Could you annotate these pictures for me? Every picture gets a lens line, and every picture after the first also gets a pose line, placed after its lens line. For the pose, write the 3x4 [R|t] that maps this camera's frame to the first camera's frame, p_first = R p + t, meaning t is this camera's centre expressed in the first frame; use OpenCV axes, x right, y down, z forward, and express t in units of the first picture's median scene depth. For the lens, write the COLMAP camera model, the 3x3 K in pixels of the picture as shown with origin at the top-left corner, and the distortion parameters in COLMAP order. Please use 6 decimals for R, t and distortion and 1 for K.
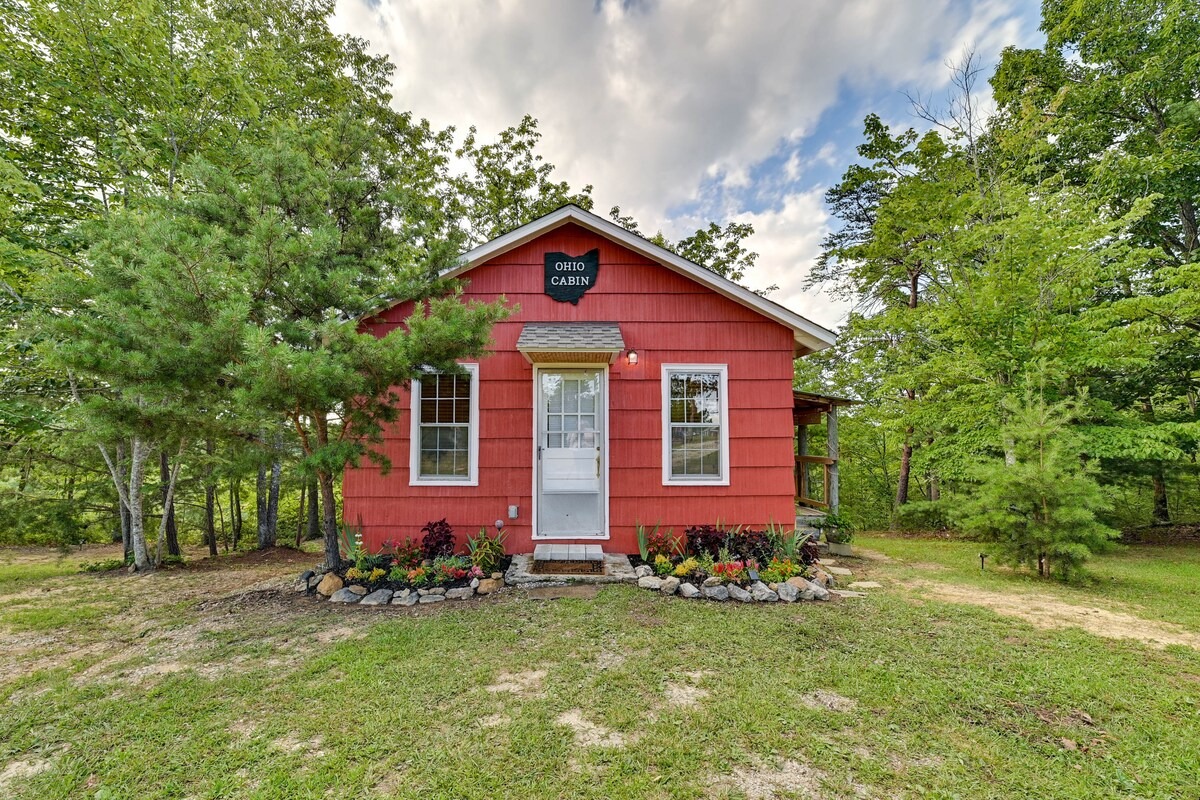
lens RADIAL K [[552.9, 0, 577.8], [0, 552.9, 411.2], [0, 0, 1]] dist [-0.019002, -0.000278]
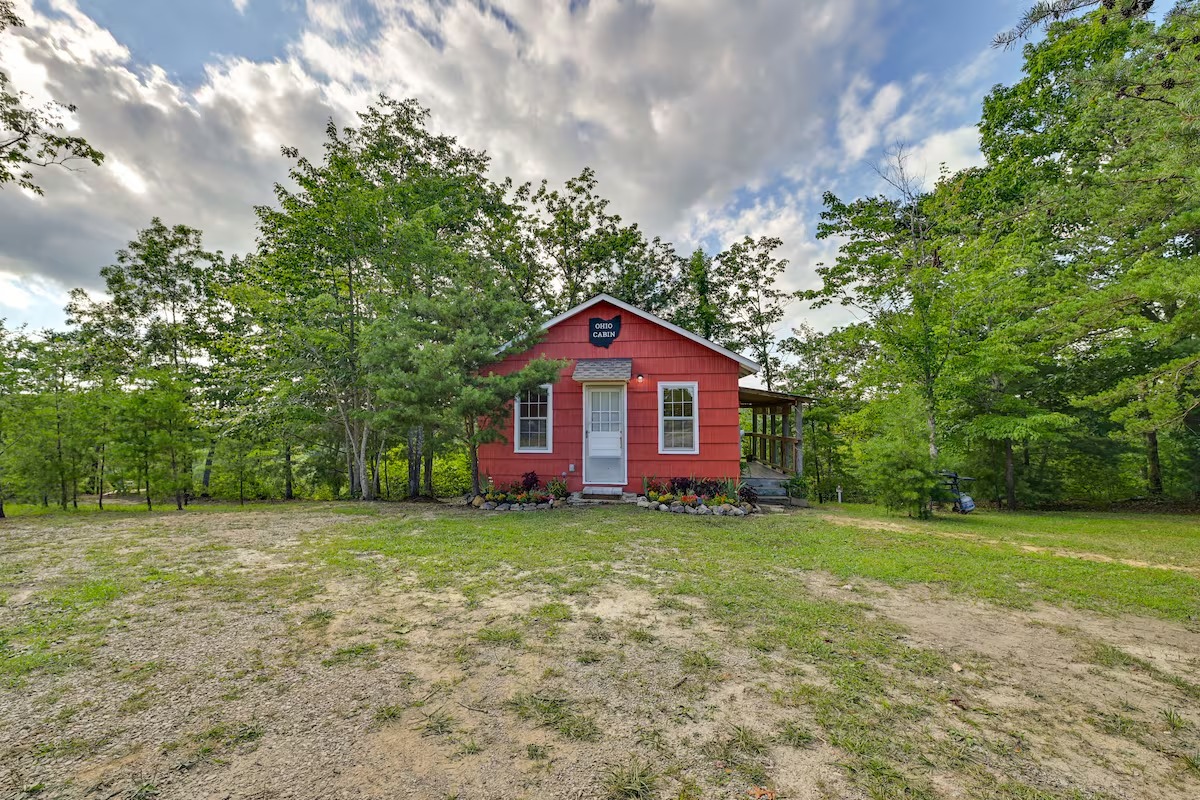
lens RADIAL K [[601.4, 0, 574.1], [0, 601.4, 363.8], [0, 0, 1]] dist [-0.021179, -0.000015]
pose [[0.991087, -0.011843, -0.132687, 0.142847], [0.006433, 0.999133, -0.041122, -0.068131], [0.133059, 0.039902, 0.990305, -0.878696]]
